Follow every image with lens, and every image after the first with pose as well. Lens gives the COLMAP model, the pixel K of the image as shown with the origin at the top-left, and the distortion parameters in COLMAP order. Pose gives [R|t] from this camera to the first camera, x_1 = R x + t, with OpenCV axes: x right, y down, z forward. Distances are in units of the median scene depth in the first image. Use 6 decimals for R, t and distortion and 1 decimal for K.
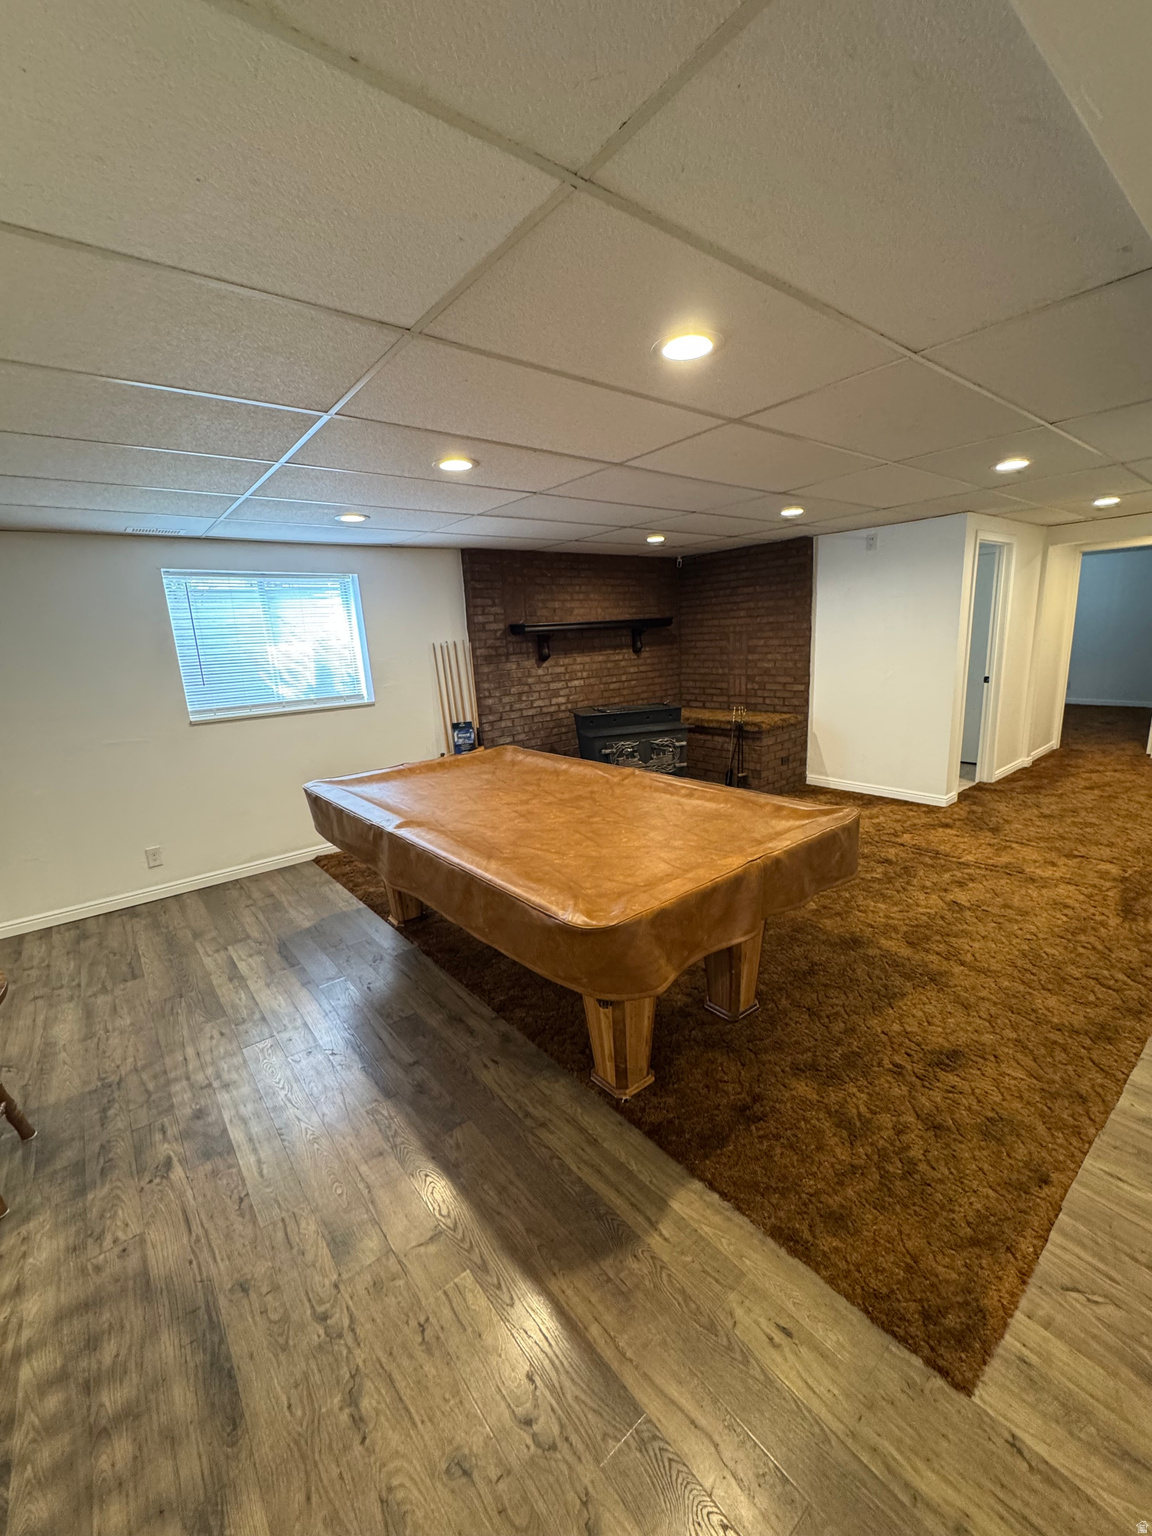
lens RADIAL K [[615.1, 0, 578.5], [0, 615.1, 770.2], [0, 0, 1]] dist [-0.002665, -0.000614]
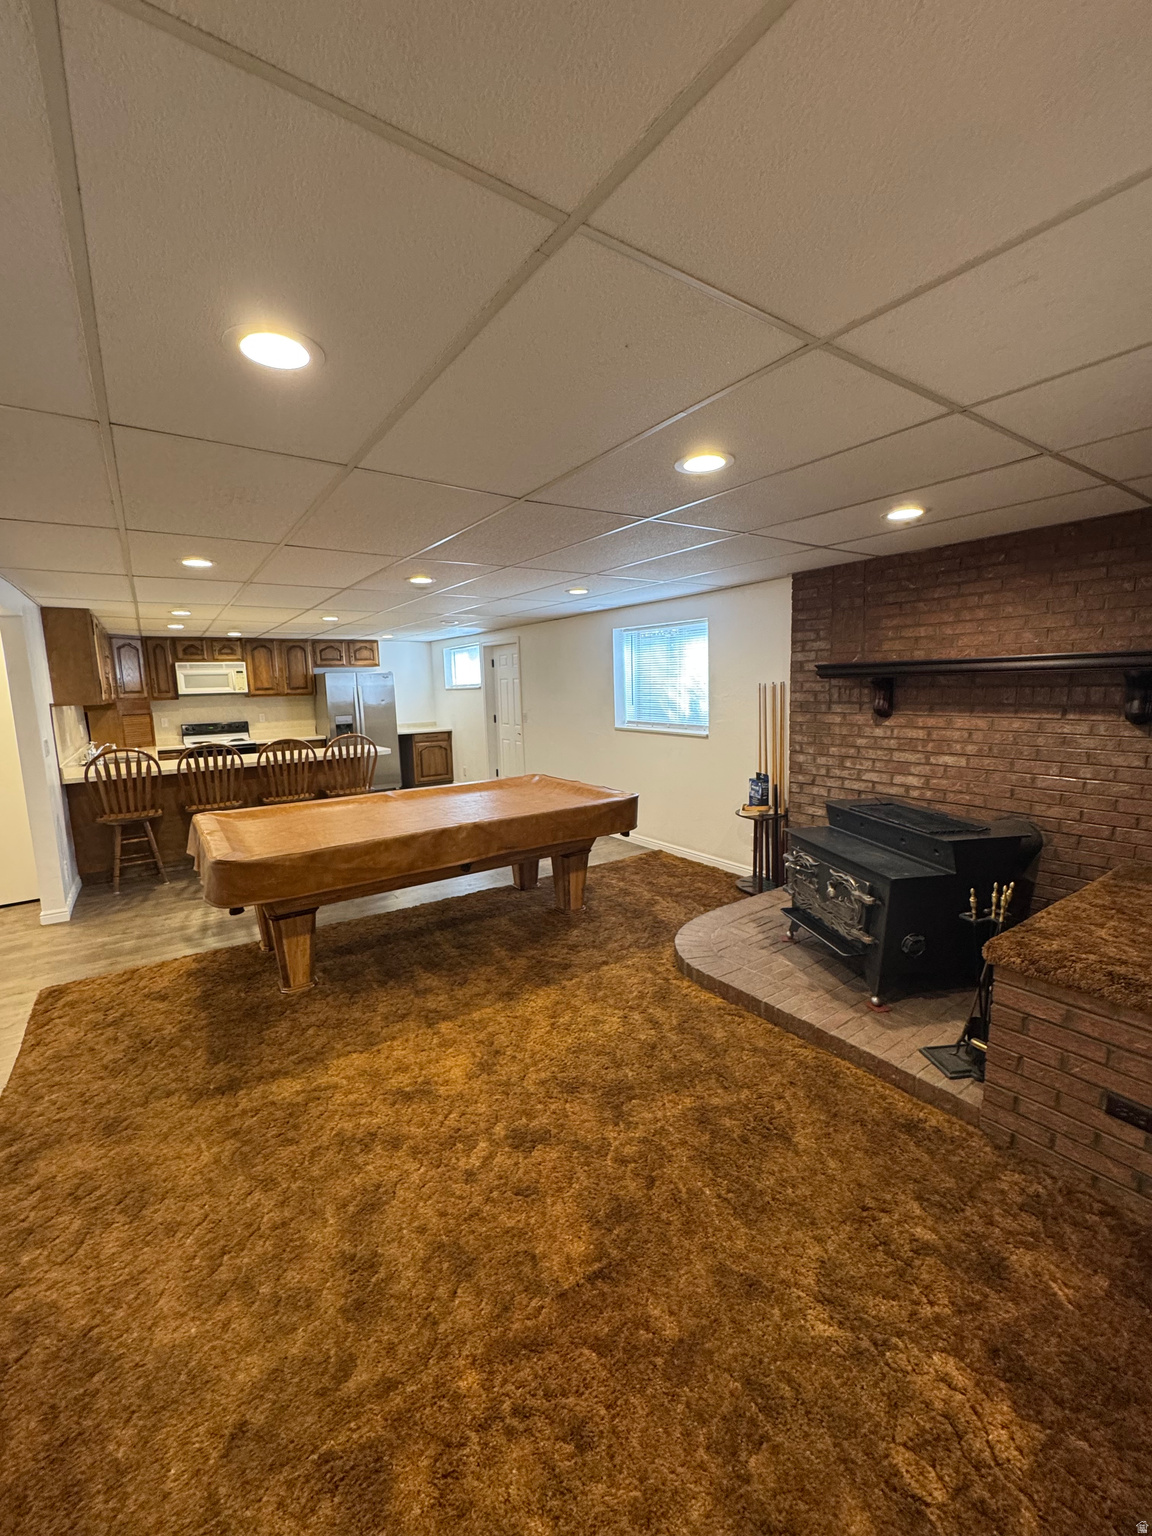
lens RADIAL K [[615.1, 0, 578.5], [0, 615.1, 770.2], [0, 0, 1]] dist [-0.002665, -0.000614]
pose [[-0.067970, 0.203192, -0.976777, 0.641794], [-0.179188, 0.960635, 0.212303, -0.207302], [0.981464, 0.189457, -0.028885, 0.712461]]
